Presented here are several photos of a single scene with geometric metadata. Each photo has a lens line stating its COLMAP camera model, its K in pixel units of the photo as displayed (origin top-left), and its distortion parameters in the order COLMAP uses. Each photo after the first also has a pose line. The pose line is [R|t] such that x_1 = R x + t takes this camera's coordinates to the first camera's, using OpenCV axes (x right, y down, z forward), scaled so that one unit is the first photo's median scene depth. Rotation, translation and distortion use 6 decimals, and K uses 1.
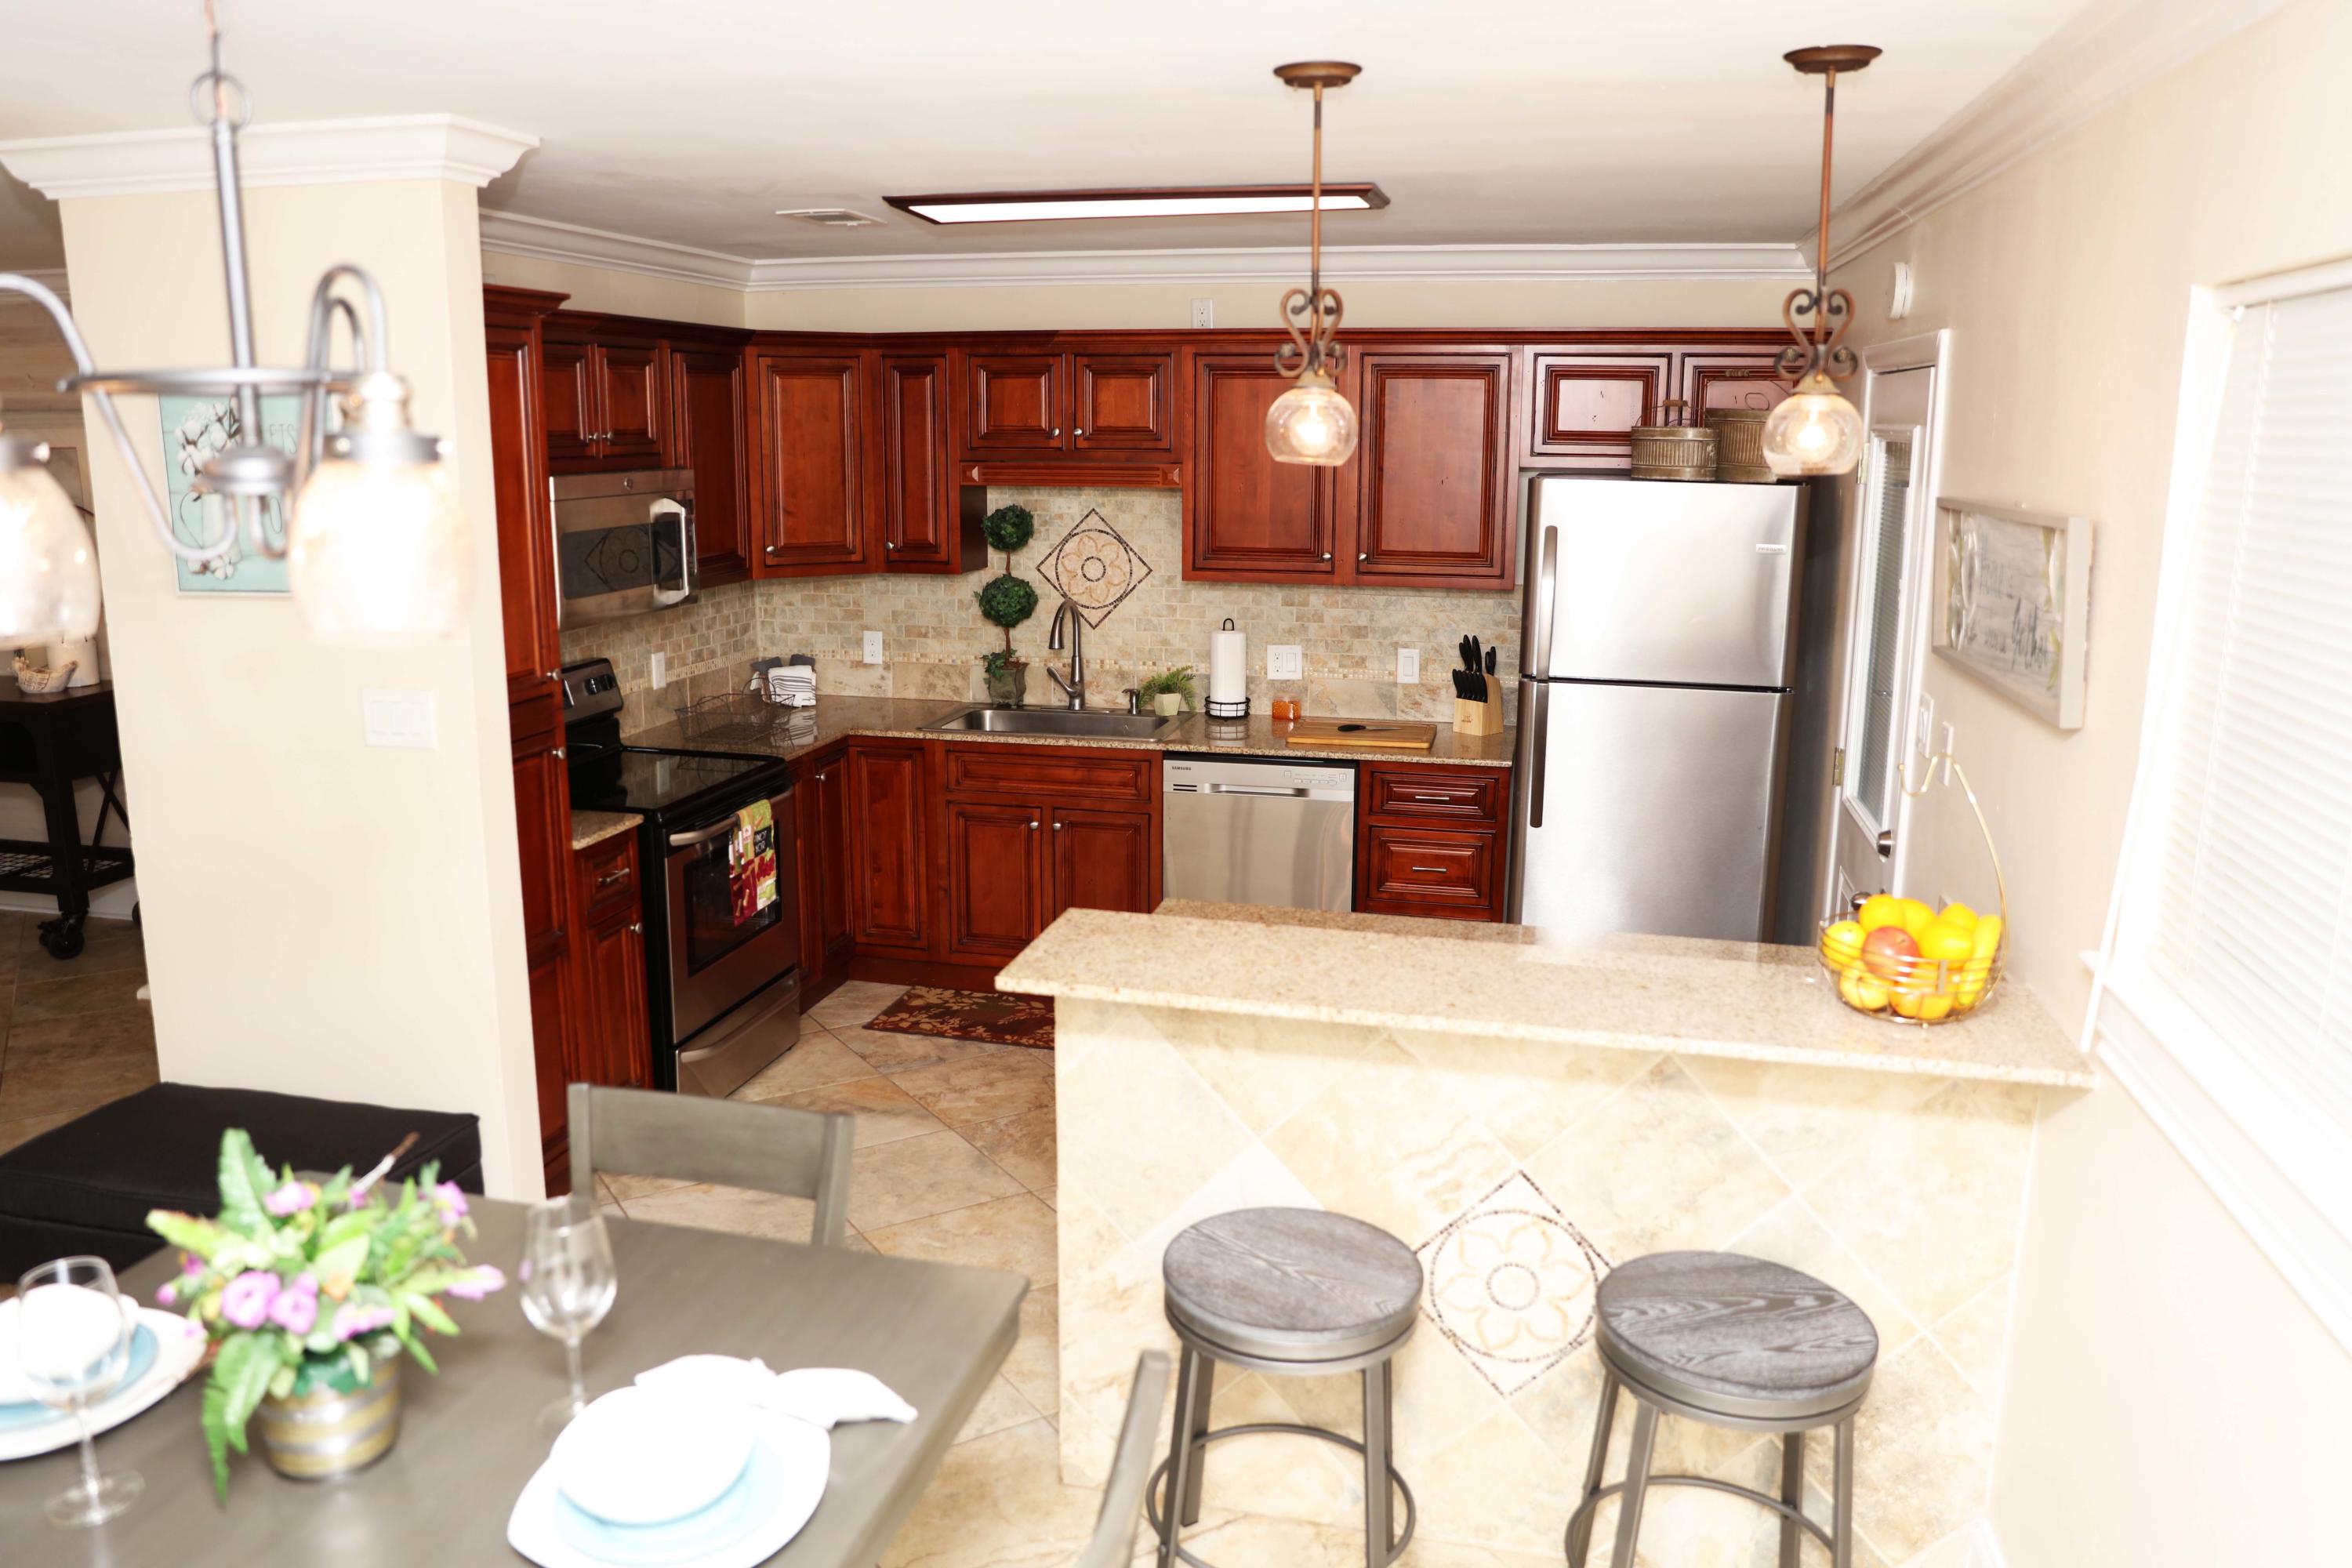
lens RADIAL K [[1715.5, 0, 1124.9], [0, 1715.5, 774.3], [0, 0, 1]] dist [-0.069247, 0.028823]
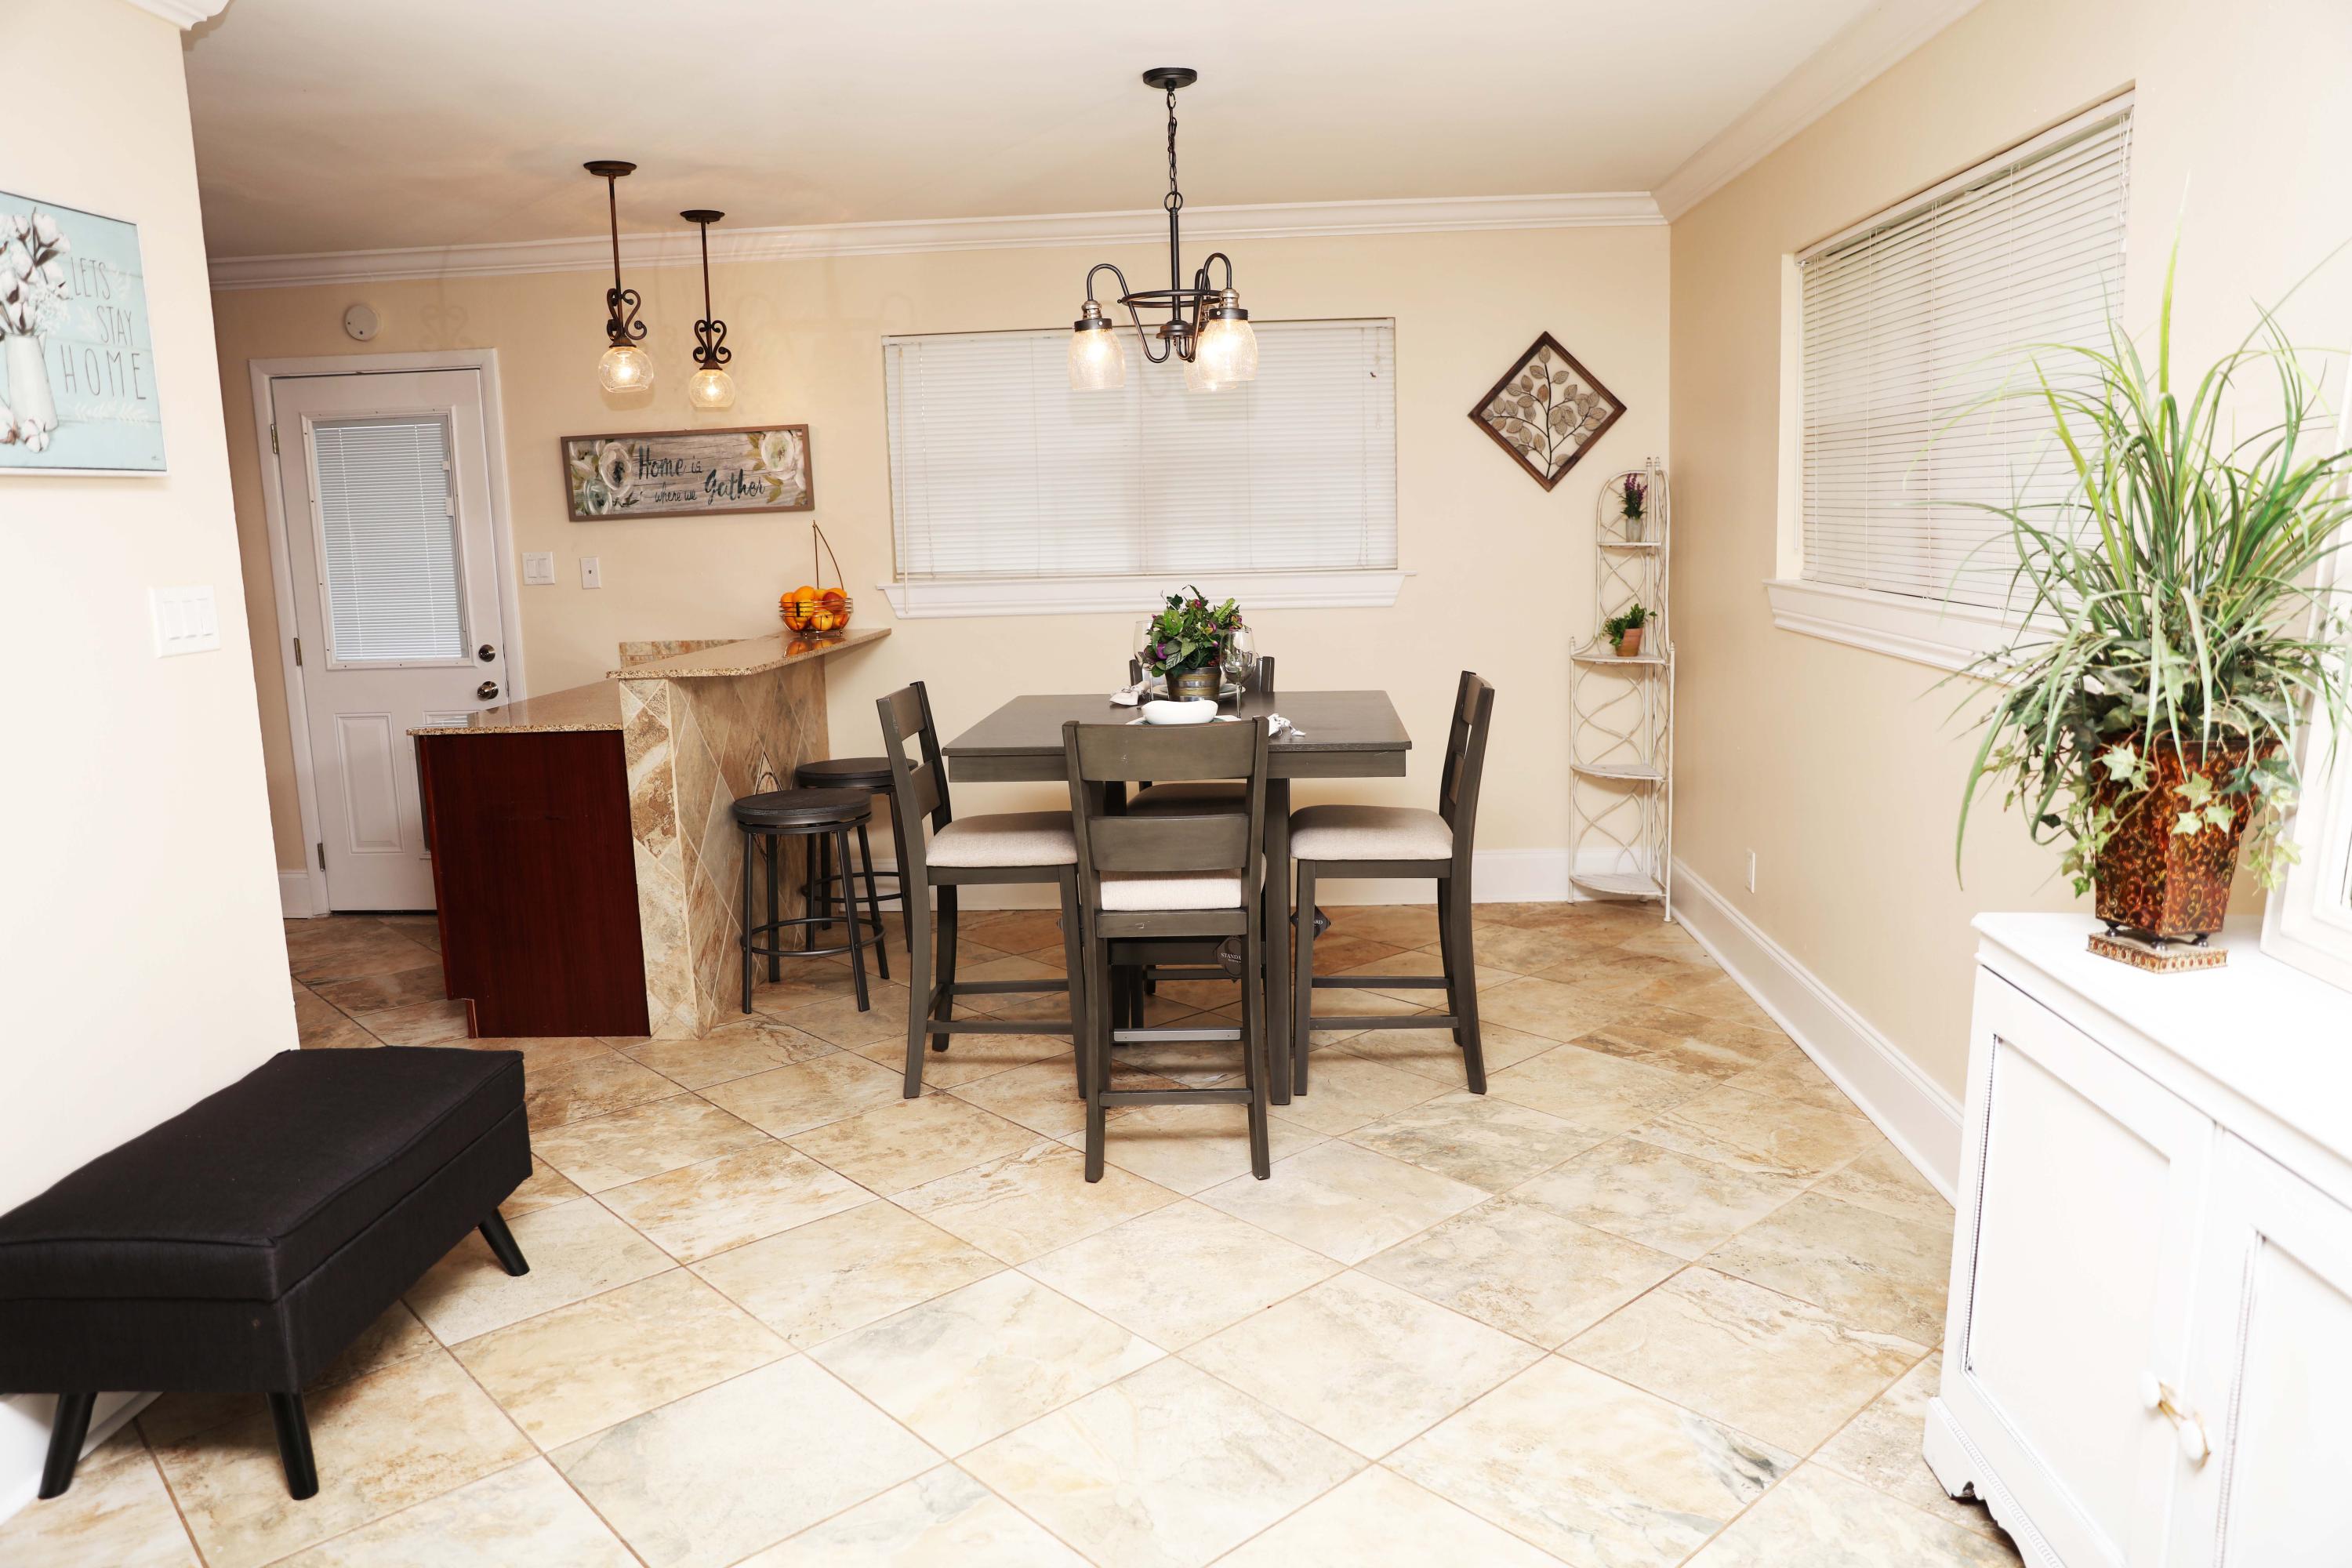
lens RADIAL K [[1628.1, 0, 1174.6], [0, 1628.1, 779.7], [0, 0, 1]] dist [-0.085367, 0.062626]
pose [[-0.179860, -0.152175, 0.971850, -1.221567], [0.225746, 0.955209, 0.191348, 0.003280], [-0.957439, 0.253807, -0.137451, 0.593047]]
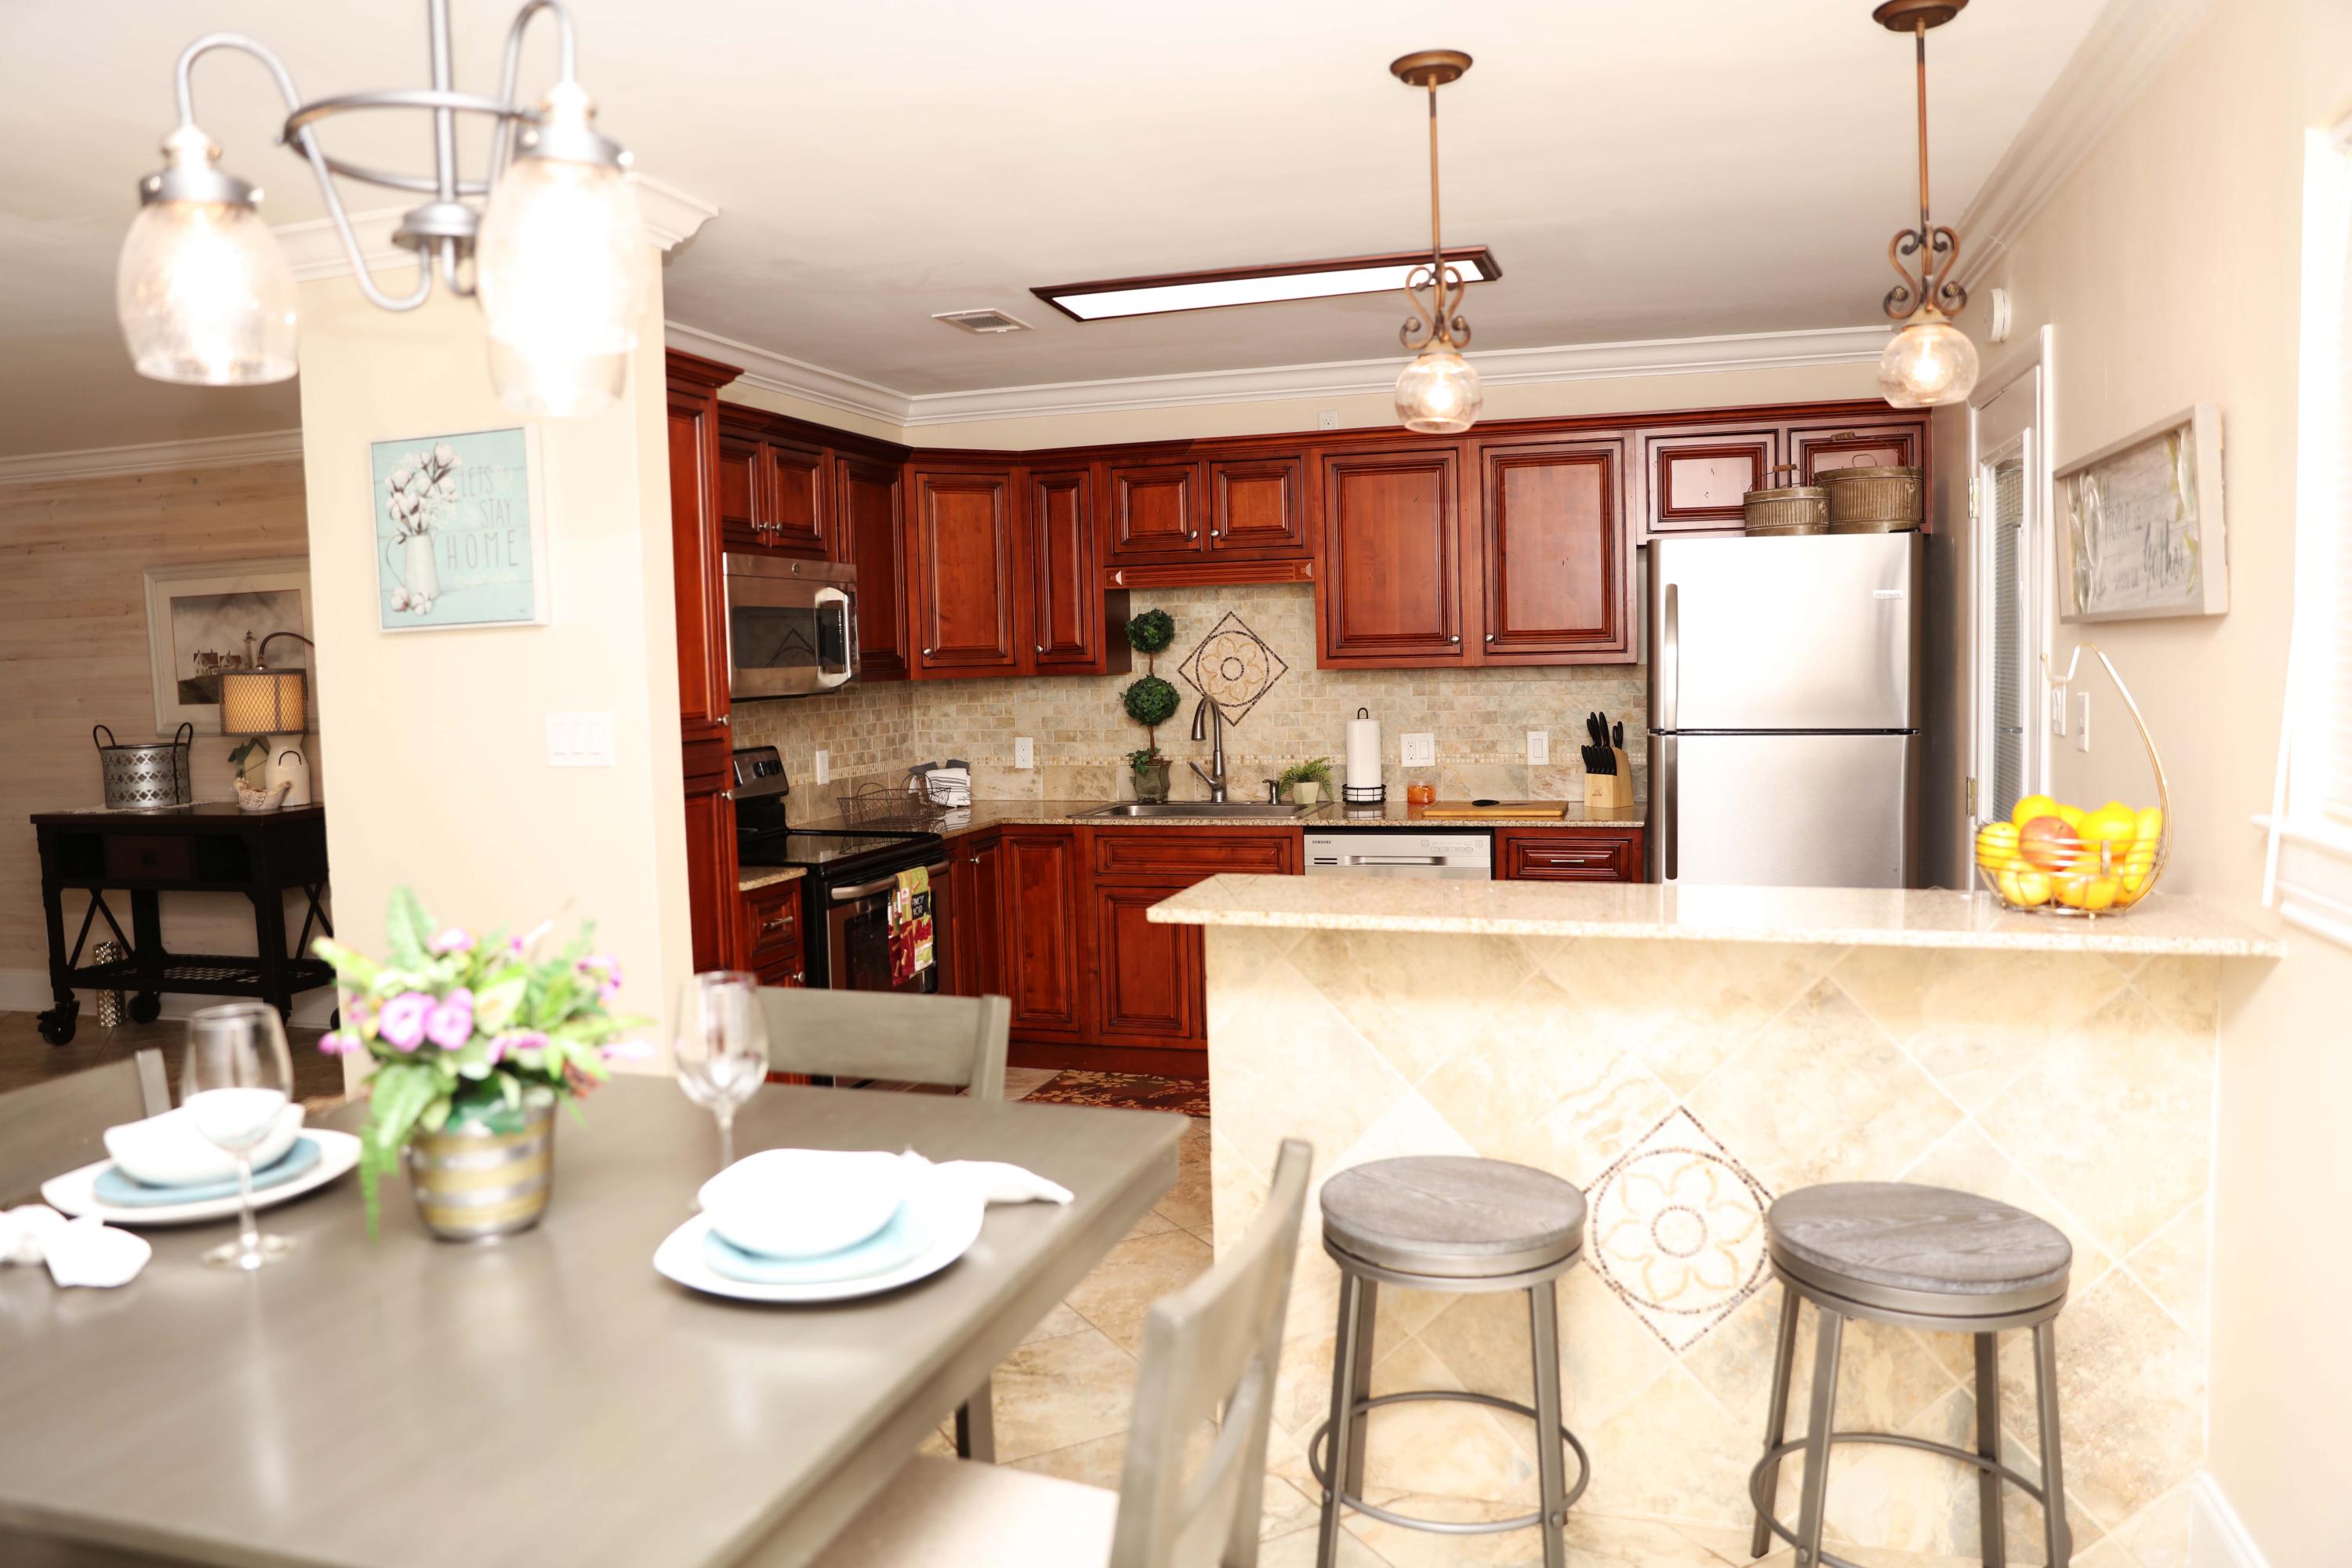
lens RADIAL K [[1628.1, 0, 1159.6], [0, 1628.1, 784.3], [0, 0, 1]] dist [-0.085367, 0.062626]
pose [[0.997833, -0.024109, -0.061226, -0.004962], [0.016485, 0.992381, -0.122100, 0.113939], [0.063703, 0.120826, 0.990627, 0.026453]]
